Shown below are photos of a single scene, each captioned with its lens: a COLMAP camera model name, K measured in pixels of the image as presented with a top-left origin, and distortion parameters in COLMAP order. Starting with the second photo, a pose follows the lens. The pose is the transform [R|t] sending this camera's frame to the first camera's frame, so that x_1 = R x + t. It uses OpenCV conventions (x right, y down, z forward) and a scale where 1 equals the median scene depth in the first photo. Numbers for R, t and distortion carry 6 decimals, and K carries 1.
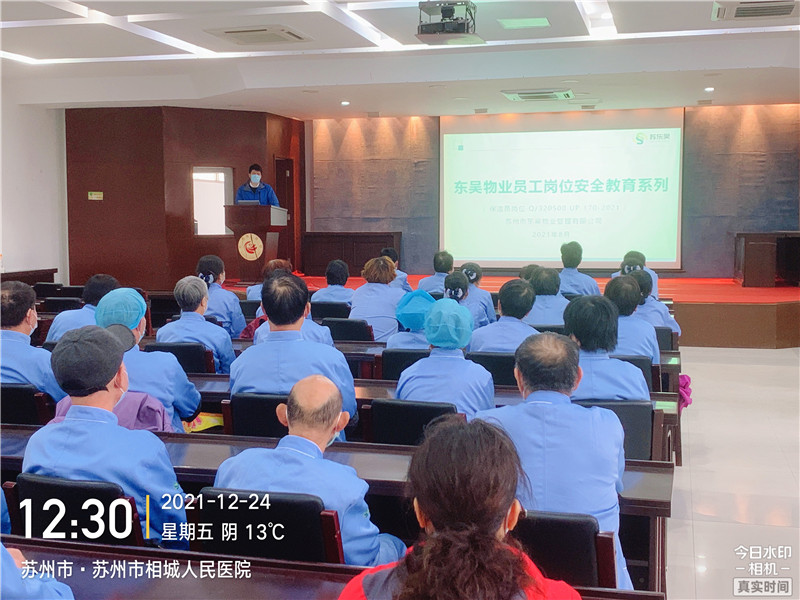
lens RADIAL K [[1055.8, 0, 400.0], [0, 1055.8, 300.0], [0, 0, 1]] dist [0.034540, 0.037375]
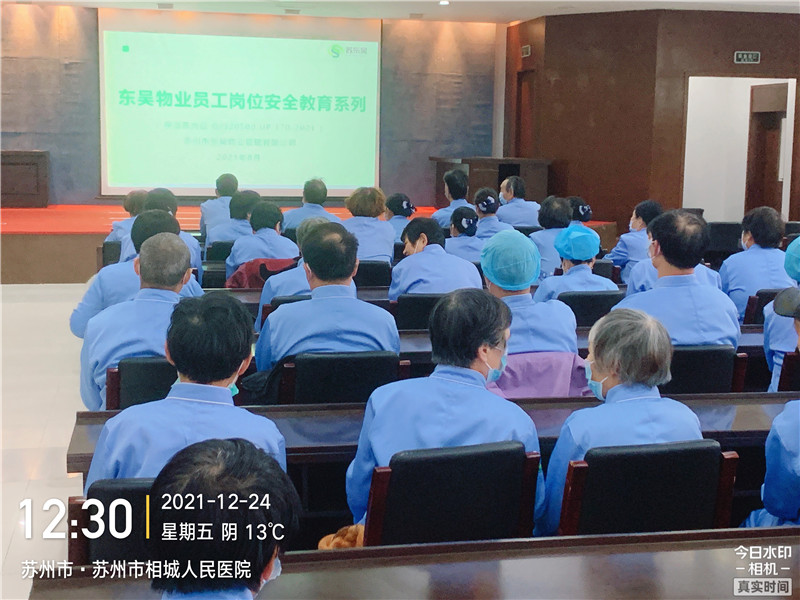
lens RADIAL K [[1200.5, 0, 400.0], [0, 1200.5, 300.0], [0, 0, 1]] dist [0.205523, -0.761714]
pose [[0.880342, -0.044321, 0.472264, -0.216934], [0.016948, 0.997929, 0.062060, -0.004296], [-0.474036, -0.046630, 0.879270, 0.060410]]
